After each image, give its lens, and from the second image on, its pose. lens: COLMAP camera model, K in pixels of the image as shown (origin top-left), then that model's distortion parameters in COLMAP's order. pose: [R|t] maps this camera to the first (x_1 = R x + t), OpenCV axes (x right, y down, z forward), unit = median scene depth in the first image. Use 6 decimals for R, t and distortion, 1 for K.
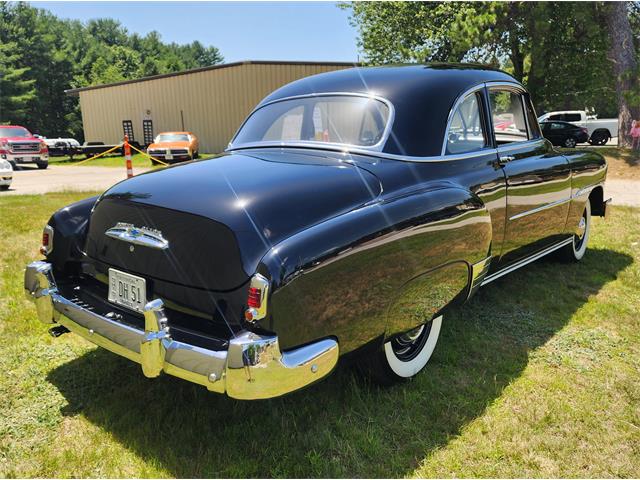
lens RADIAL K [[522.7, 0, 301.6], [0, 522.7, 241.4], [0, 0, 1]] dist [0.028878, -0.016710]
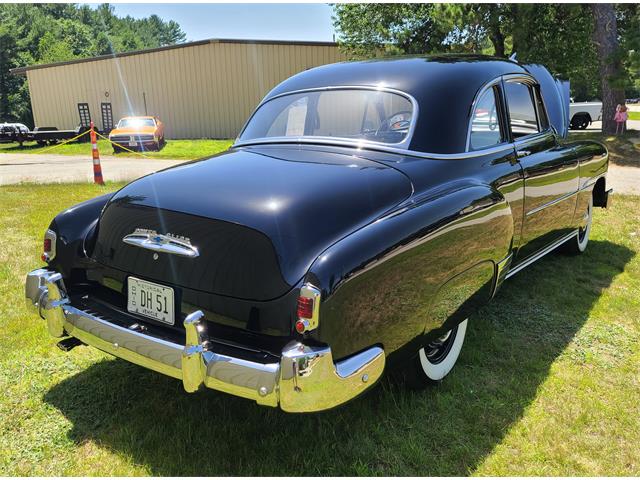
lens RADIAL K [[554.8, 0, 307.9], [0, 554.8, 238.3], [0, 0, 1]] dist [0.041212, -0.005150]
pose [[0.996952, -0.017216, 0.076088, -0.102421], [0.016042, 0.999743, 0.016012, -0.023526], [-0.076344, -0.014743, 0.996973, -0.015980]]
